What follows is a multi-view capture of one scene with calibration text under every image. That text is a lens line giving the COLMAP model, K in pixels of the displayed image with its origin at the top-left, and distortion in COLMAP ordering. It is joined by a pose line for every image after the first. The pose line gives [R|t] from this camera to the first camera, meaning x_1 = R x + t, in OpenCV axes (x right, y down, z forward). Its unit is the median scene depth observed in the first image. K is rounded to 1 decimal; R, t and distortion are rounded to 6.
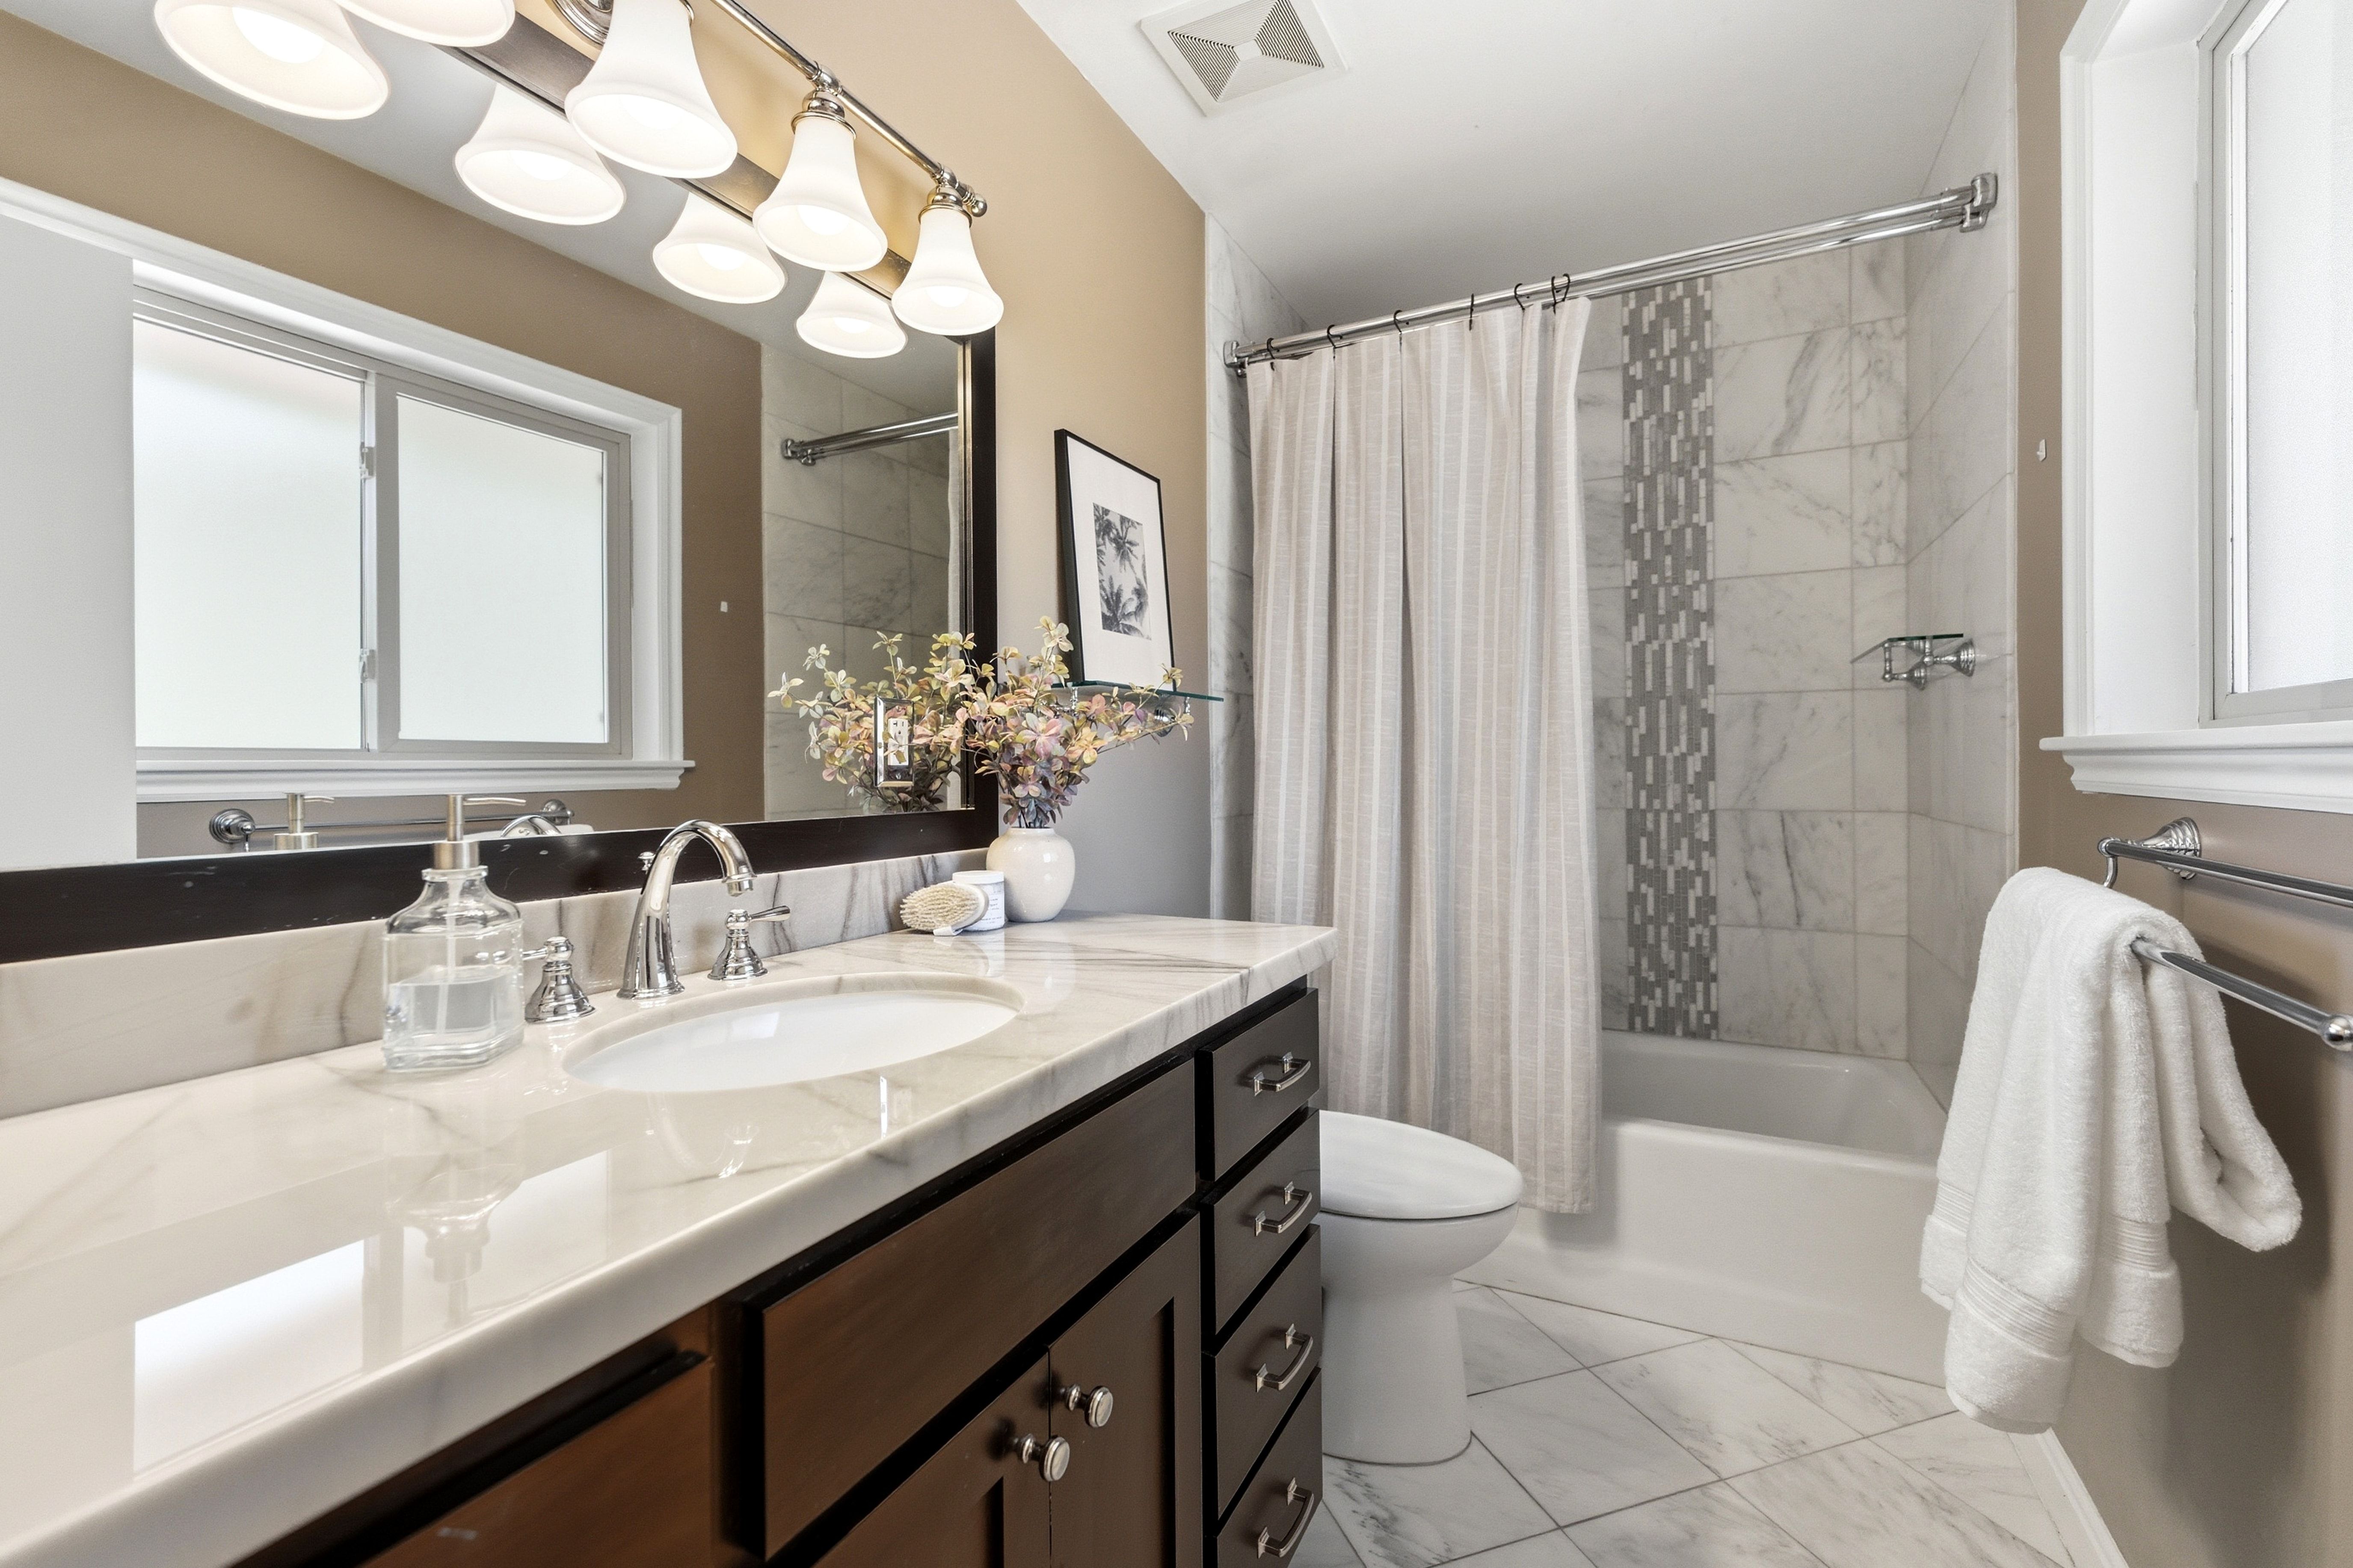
lens RADIAL K [[1014.7, 0, 1176.7], [0, 1014.7, 772.1], [0, 0, 1]] dist [-0.004196, 0.000298]
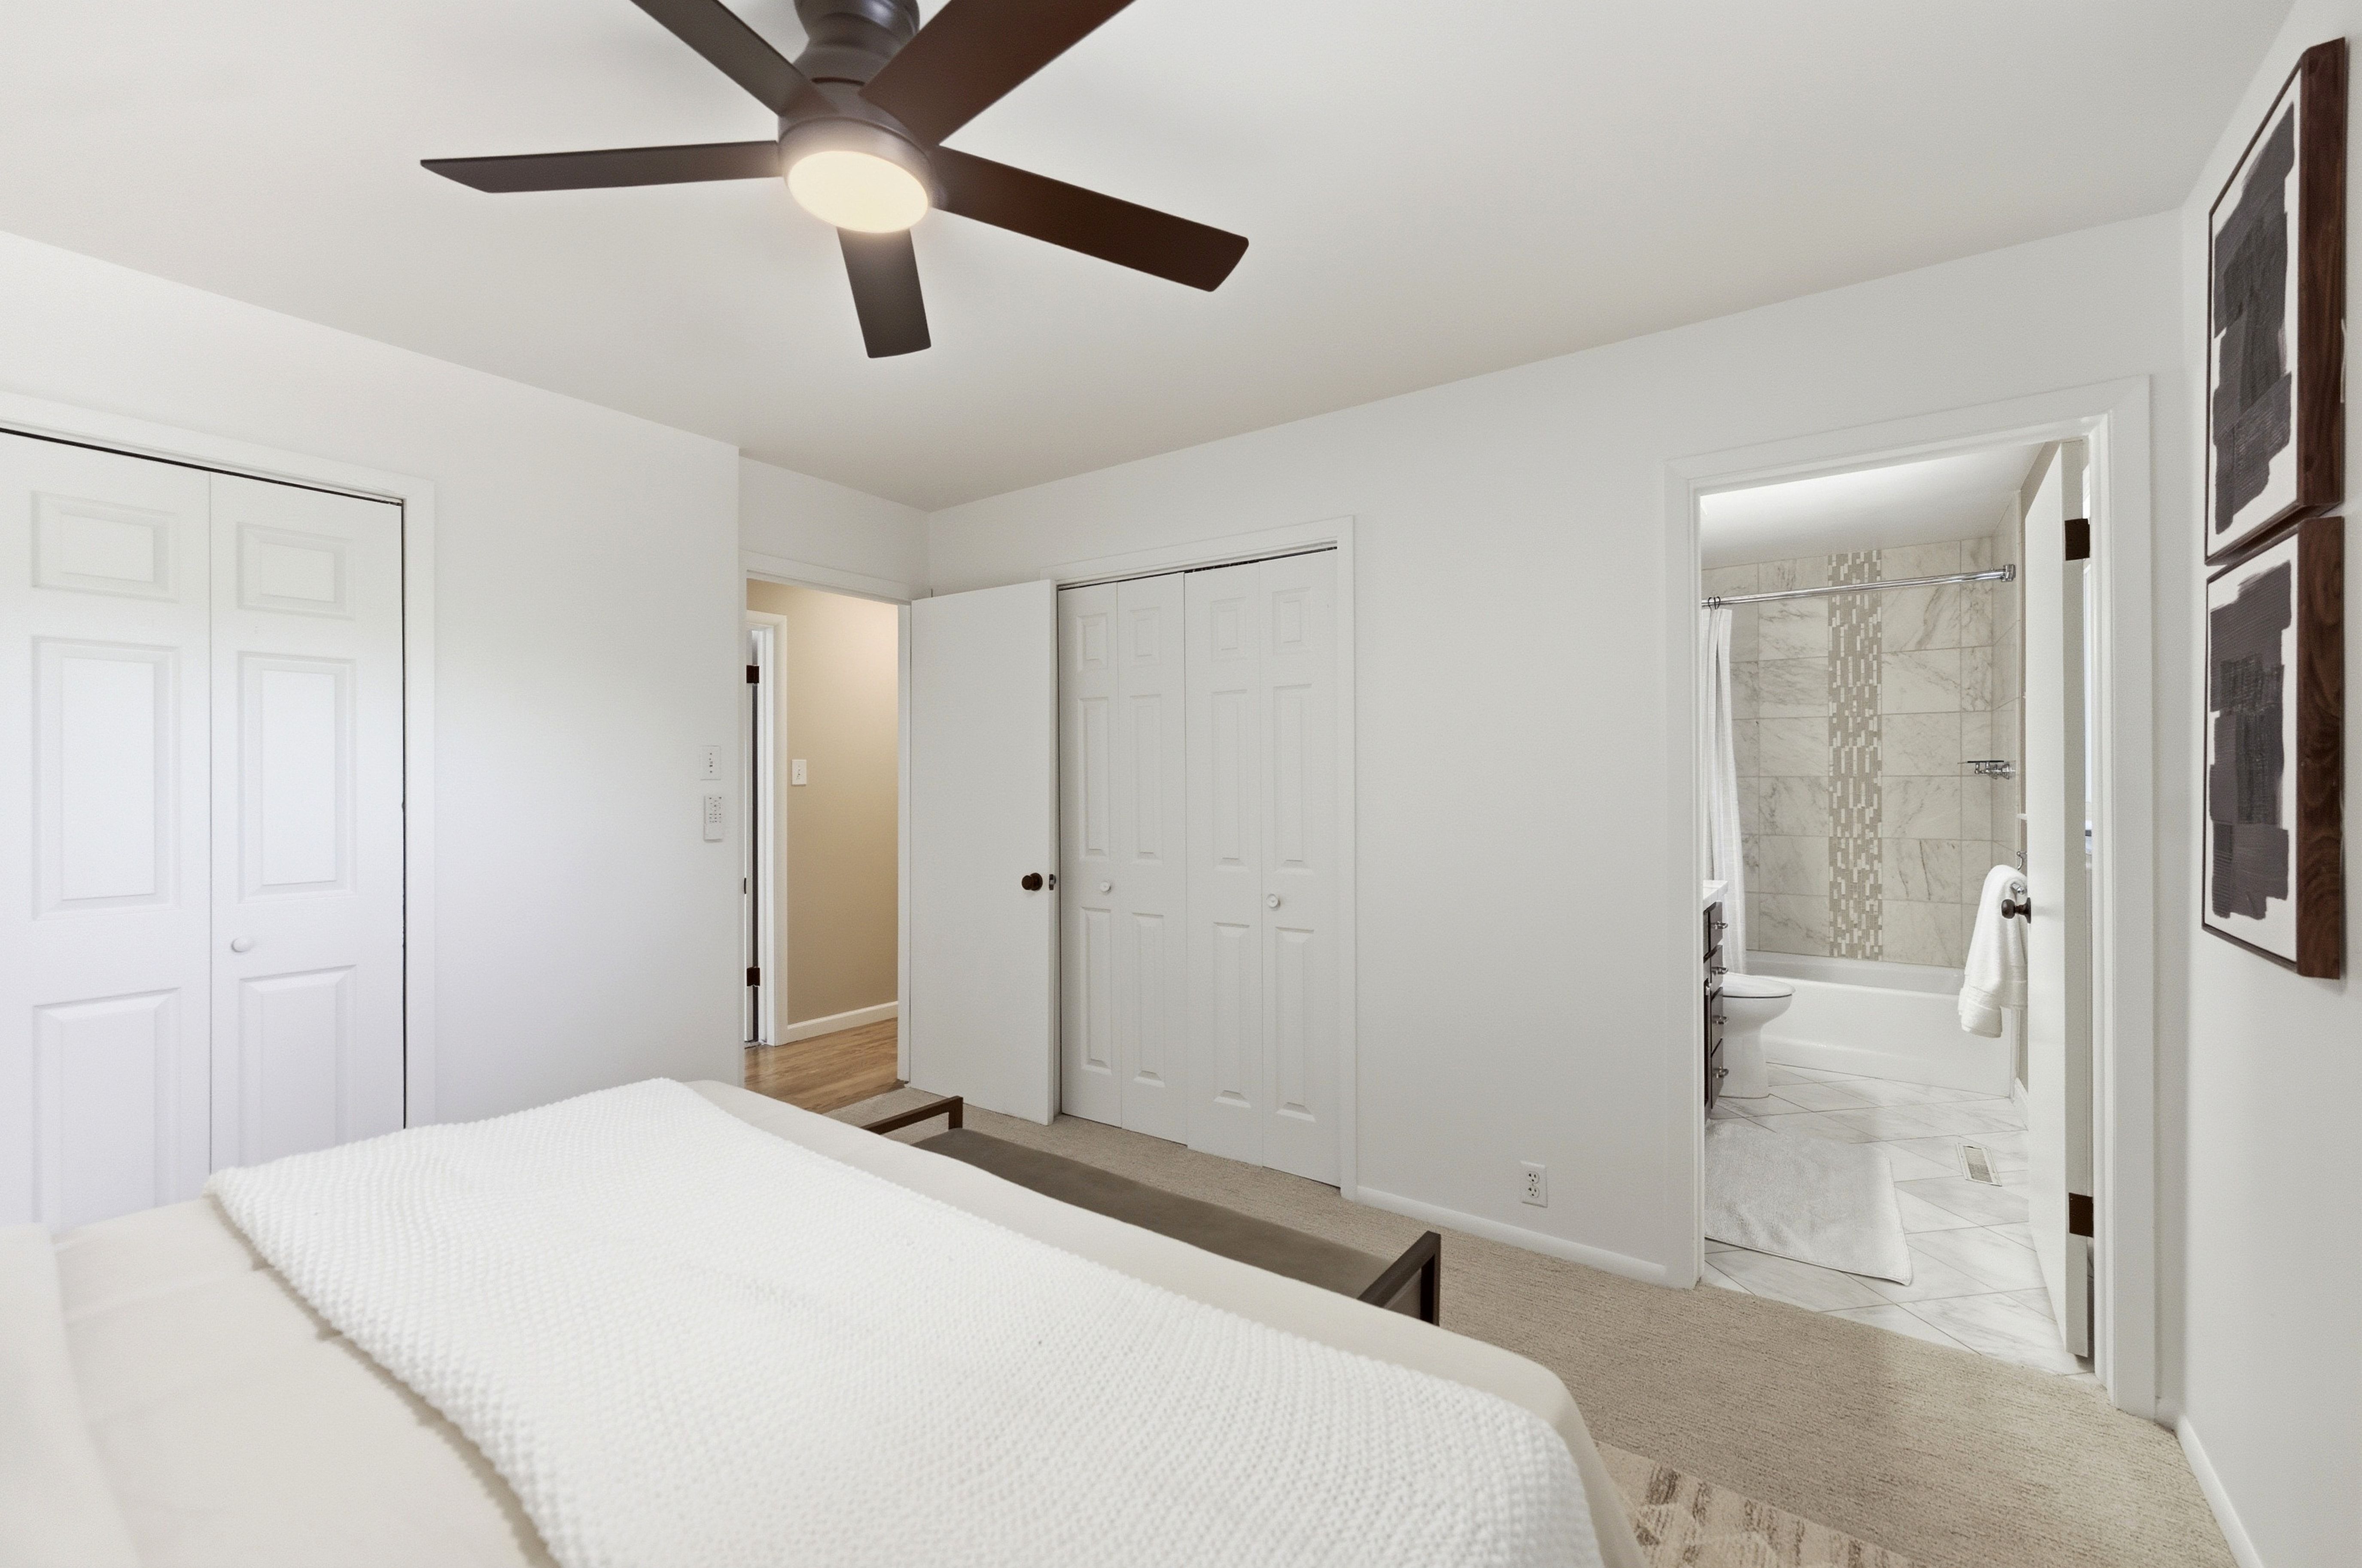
lens RADIAL K [[968.2, 0, 1179.7], [0, 968.2, 788.1], [0, 0, 1]] dist [-0.001096, -0.000228]
pose [[0.989283, 0.005225, -0.145920, -0.487302], [-0.005401, 0.999985, -0.000804, -0.045390], [0.145913, 0.001583, 0.989296, -0.950560]]
